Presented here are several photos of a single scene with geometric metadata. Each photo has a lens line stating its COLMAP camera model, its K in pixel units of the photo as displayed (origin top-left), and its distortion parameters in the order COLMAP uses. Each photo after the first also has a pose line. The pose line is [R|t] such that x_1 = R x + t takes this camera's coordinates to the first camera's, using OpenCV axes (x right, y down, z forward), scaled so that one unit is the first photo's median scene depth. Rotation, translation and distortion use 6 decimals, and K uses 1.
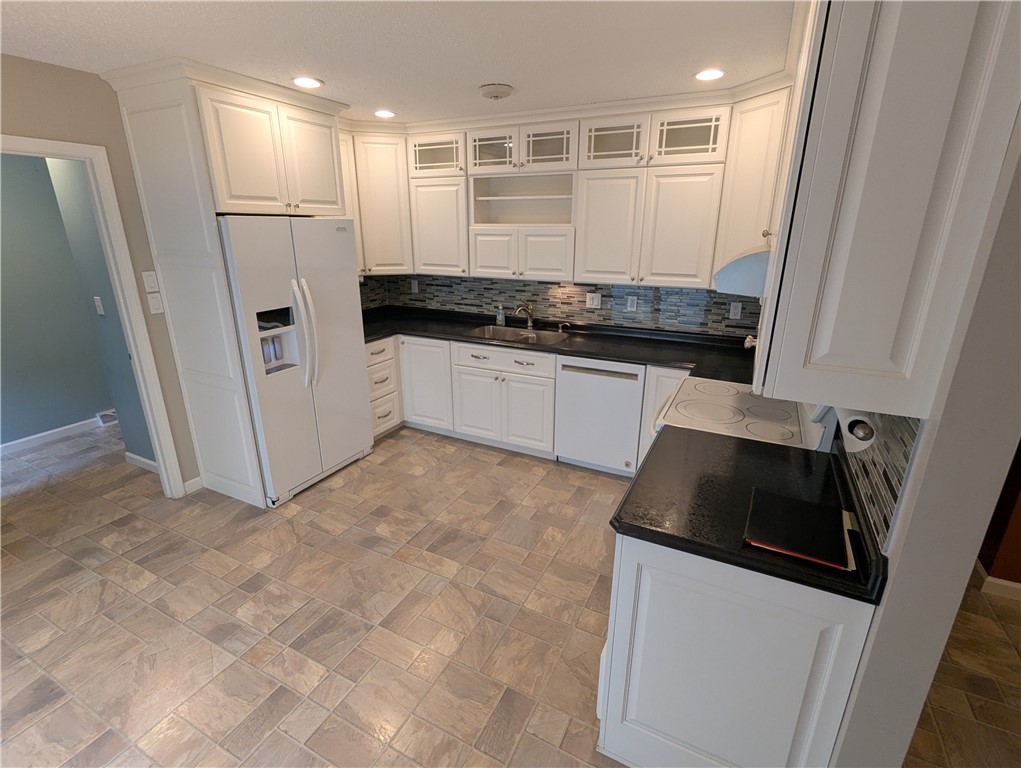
lens RADIAL K [[487.2, 0, 507.2], [0, 487.2, 382.4], [0, 0, 1]] dist [0.003975, 0.001705]
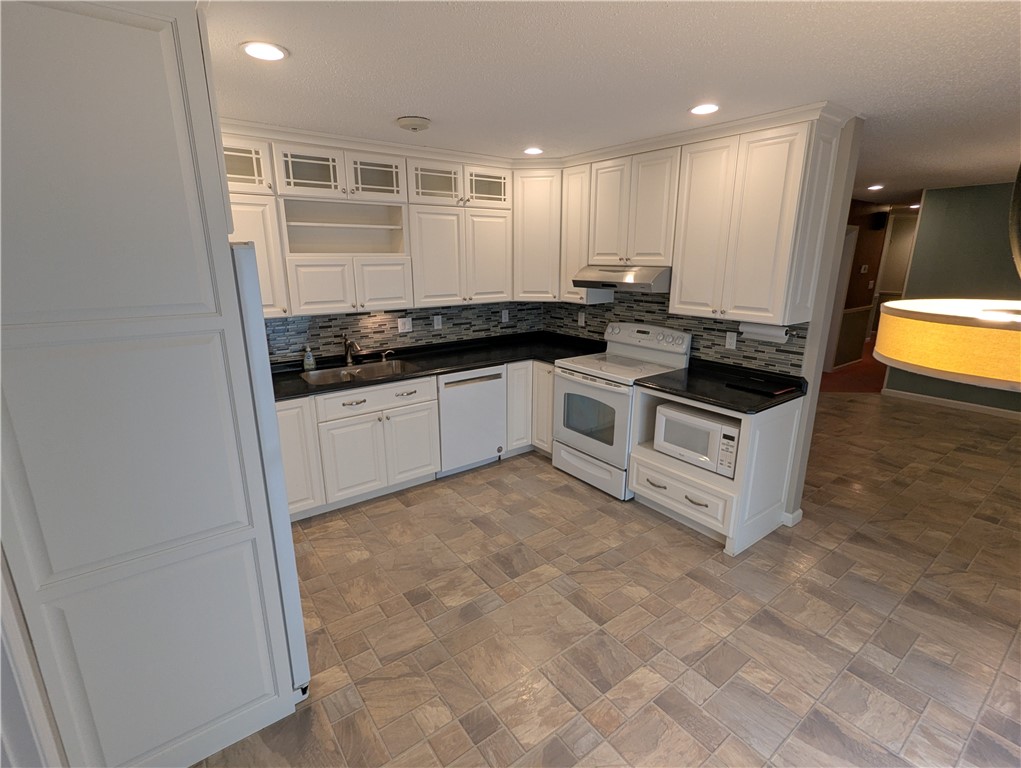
lens RADIAL K [[487.2, 0, 507.2], [0, 487.2, 385.4], [0, 0, 1]] dist [0.003975, 0.001705]
pose [[0.444217, -0.236063, 0.864260, -0.765999], [0.279498, 0.953034, 0.116653, -0.121093], [-0.851206, 0.189739, 0.489333, 0.371009]]
